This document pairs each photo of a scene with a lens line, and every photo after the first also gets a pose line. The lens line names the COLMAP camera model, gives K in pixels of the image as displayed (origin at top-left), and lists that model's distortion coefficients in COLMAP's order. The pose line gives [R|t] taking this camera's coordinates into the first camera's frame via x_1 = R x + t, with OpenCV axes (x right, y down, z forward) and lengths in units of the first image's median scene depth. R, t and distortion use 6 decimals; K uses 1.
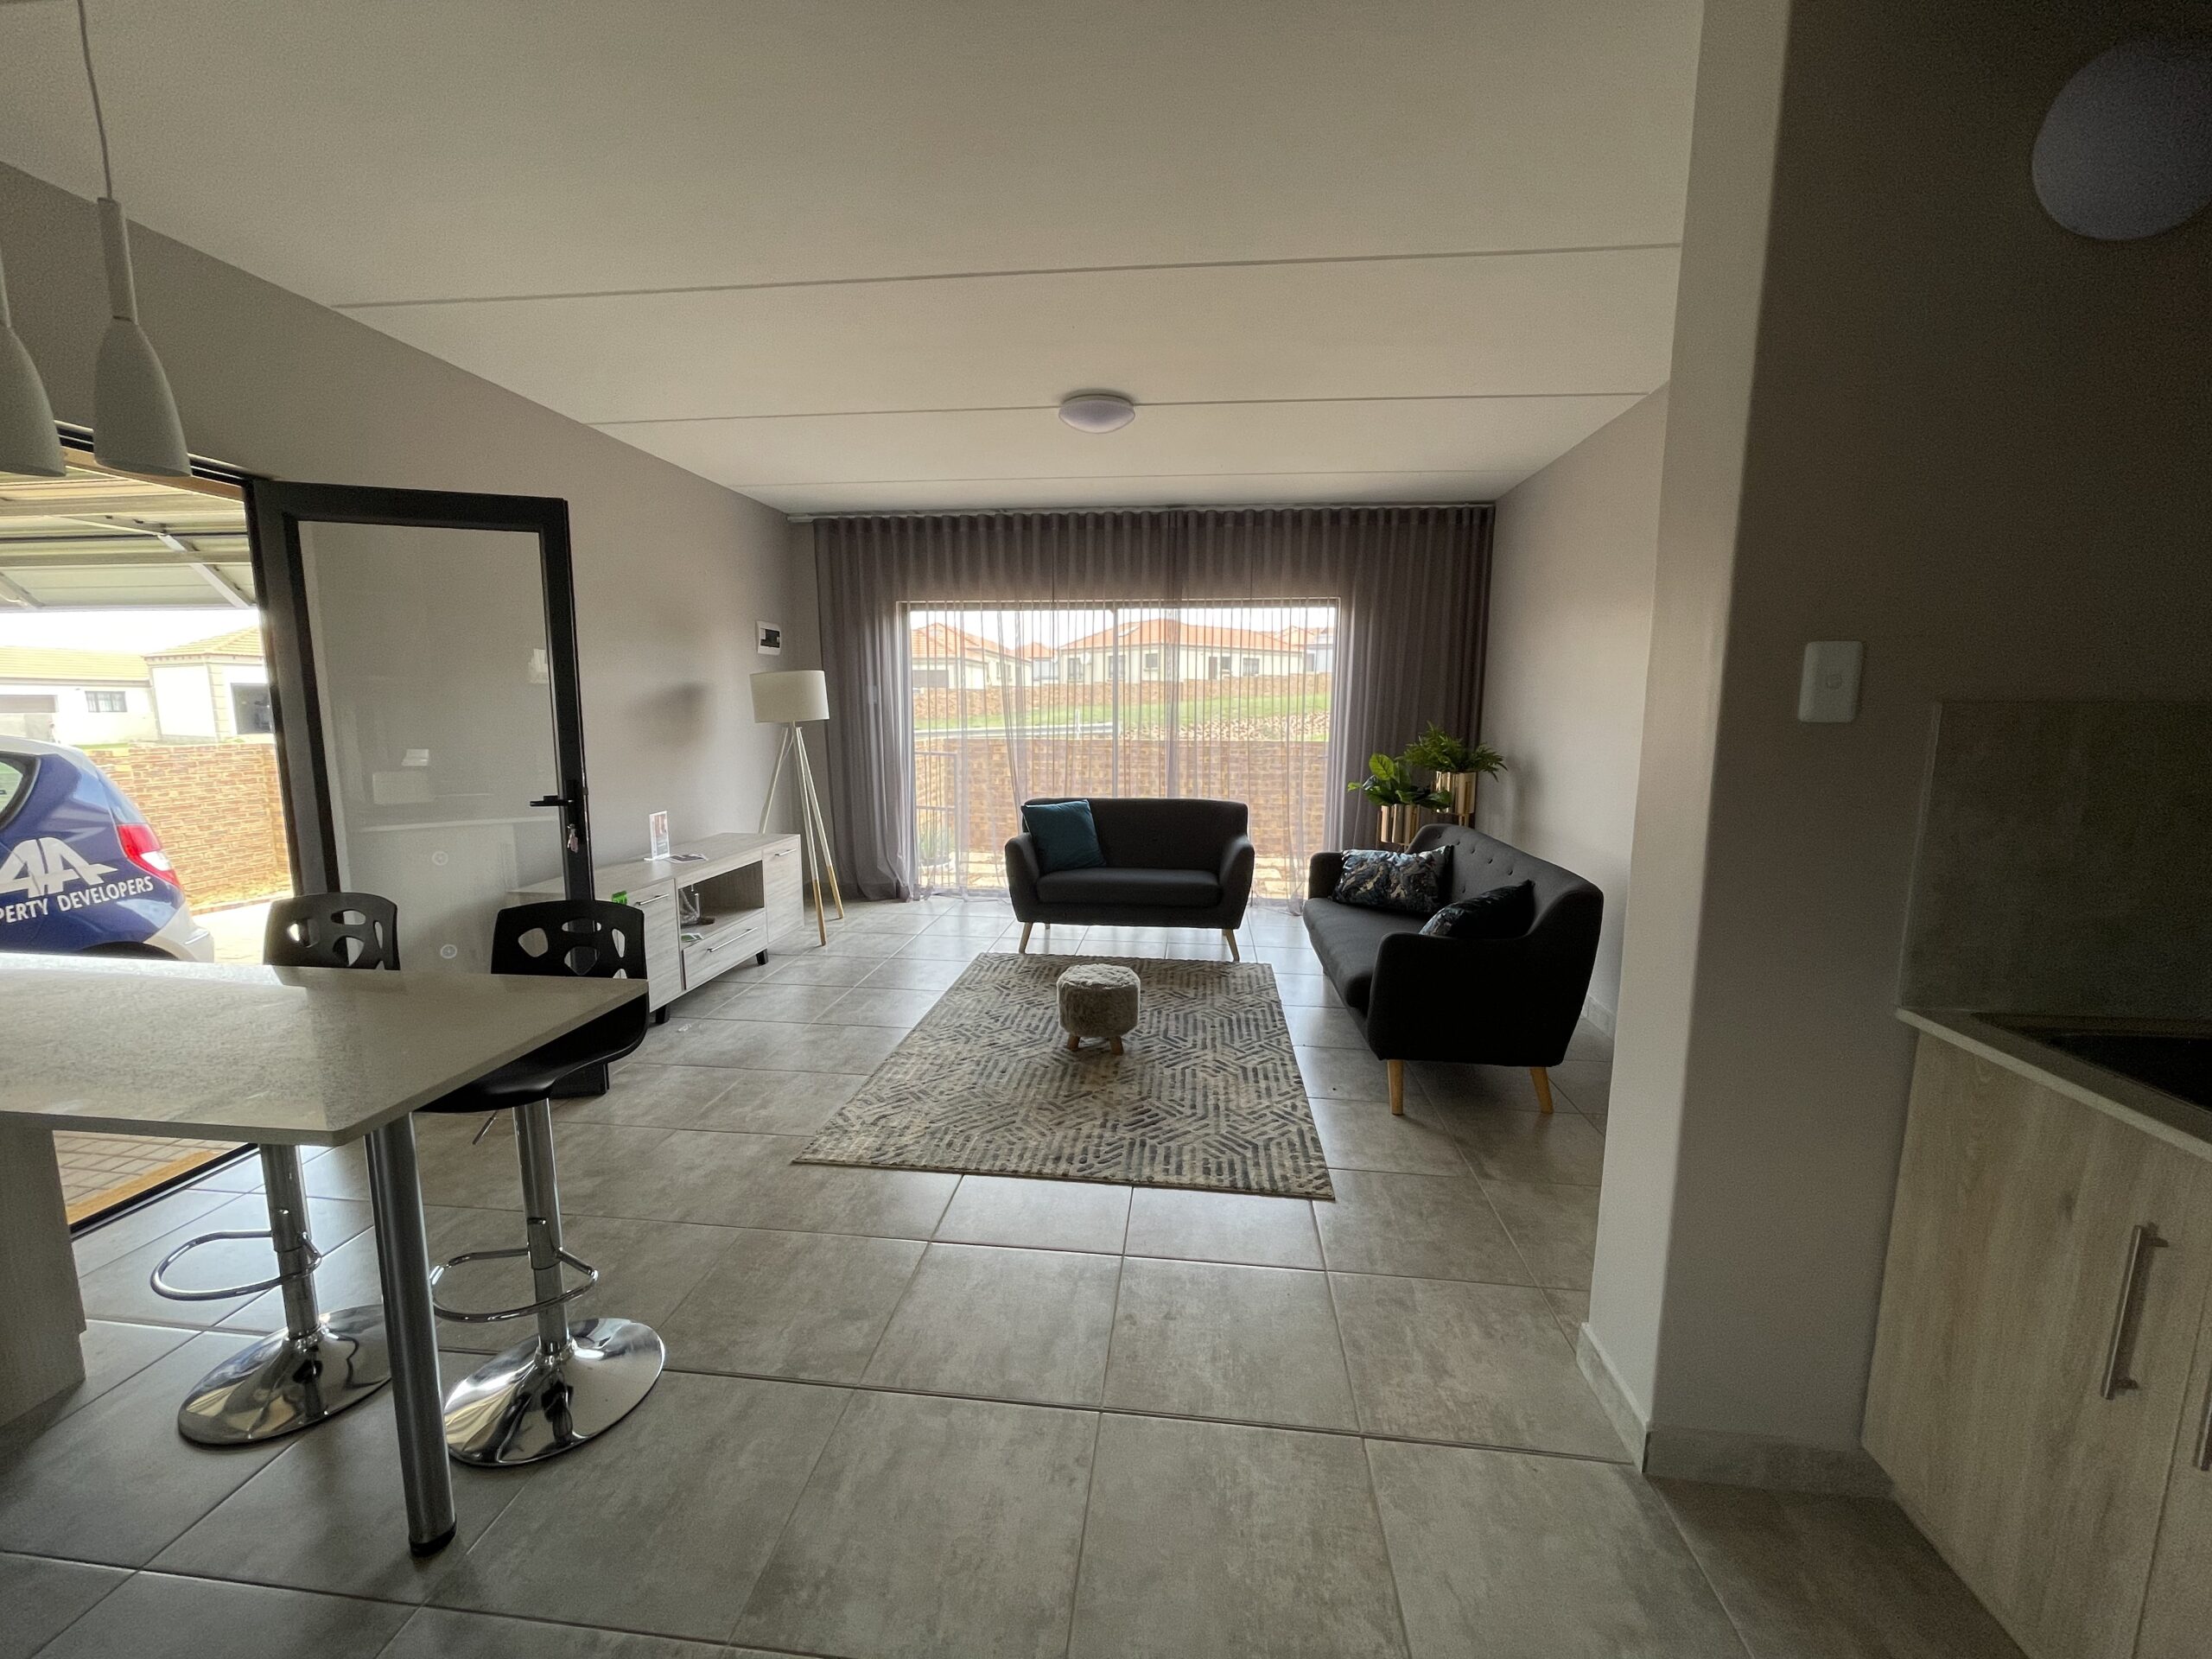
lens RADIAL K [[890.9, 0, 1106.0], [0, 890.9, 829.5], [0, 0, 1]] dist [-0.000776, -0.000011]
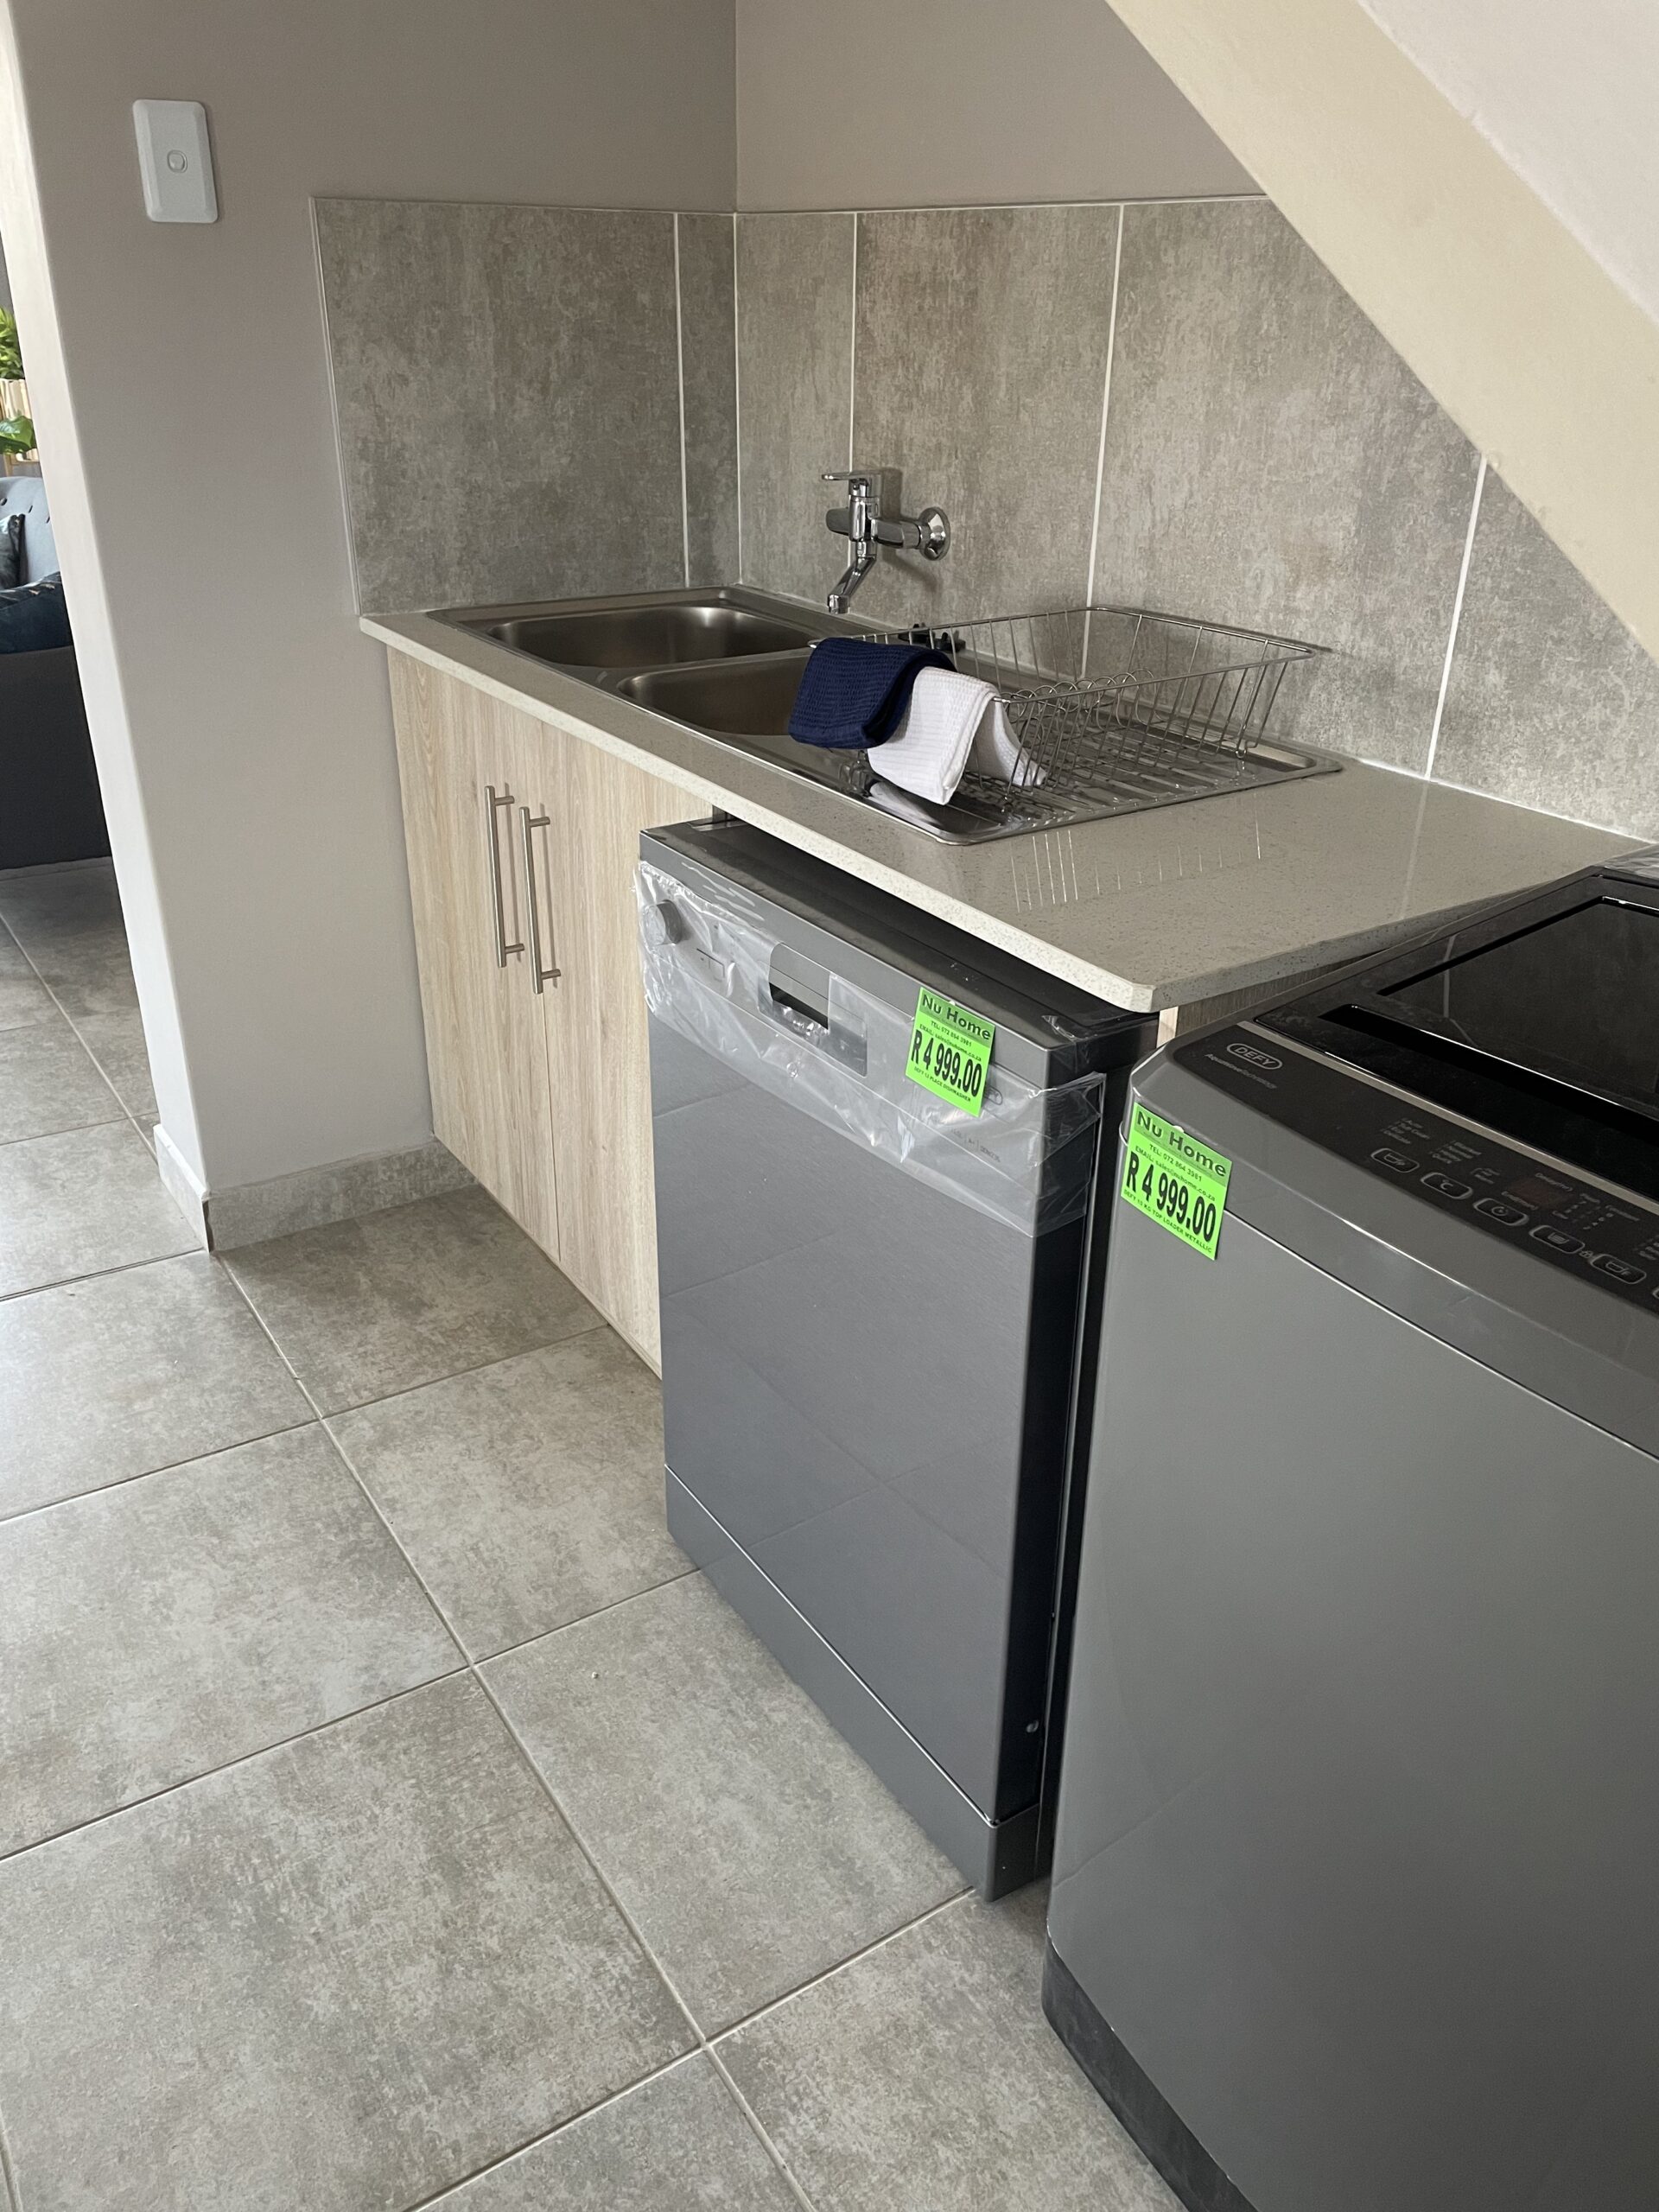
lens RADIAL K [[1685.6, 0, 830.5], [0, 1685.6, 1093.7], [0, 0, 1]] dist [0.025319, -0.003284]
pose [[0.774056, -0.272321, 0.571558, 0.202094], [0.082747, 0.938539, 0.335107, 0.117271], [-0.627686, -0.212097, 0.749016, -0.505789]]
